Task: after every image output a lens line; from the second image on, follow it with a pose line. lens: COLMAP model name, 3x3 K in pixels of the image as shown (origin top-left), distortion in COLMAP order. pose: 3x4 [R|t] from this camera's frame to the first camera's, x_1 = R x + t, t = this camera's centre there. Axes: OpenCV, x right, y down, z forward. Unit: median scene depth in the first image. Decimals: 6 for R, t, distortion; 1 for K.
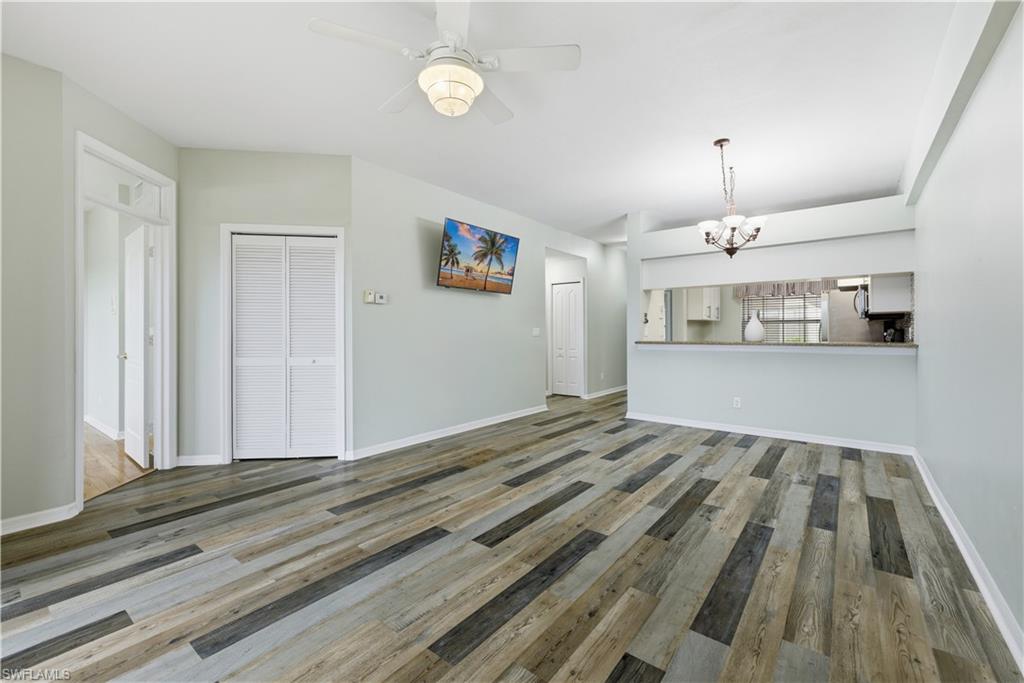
lens RADIAL K [[429.2, 0, 511.8], [0, 429.2, 331.9], [0, 0, 1]] dist [0.002248, 0.000213]
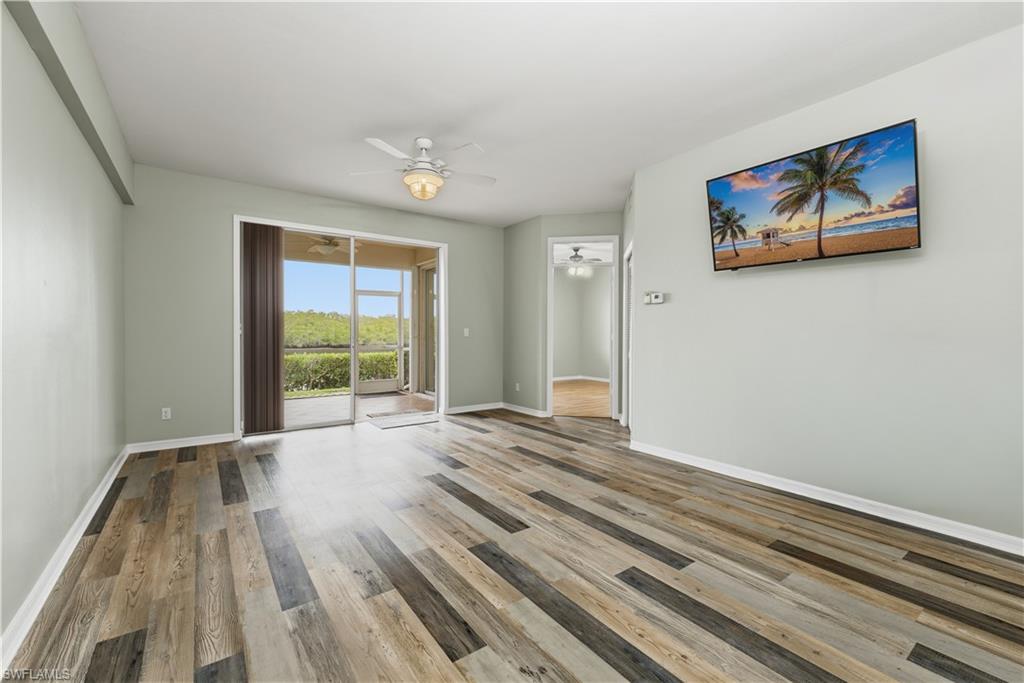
lens RADIAL K [[440.6, 0, 522.8], [0, 440.6, 334.3], [0, 0, 1]] dist [0.002126, 0.000052]
pose [[-0.270507, 0.002206, -0.962715, 0.909277], [-0.000617, 0.999997, 0.002465, 0.003110], [0.962718, 0.001261, -0.270505, 1.194576]]
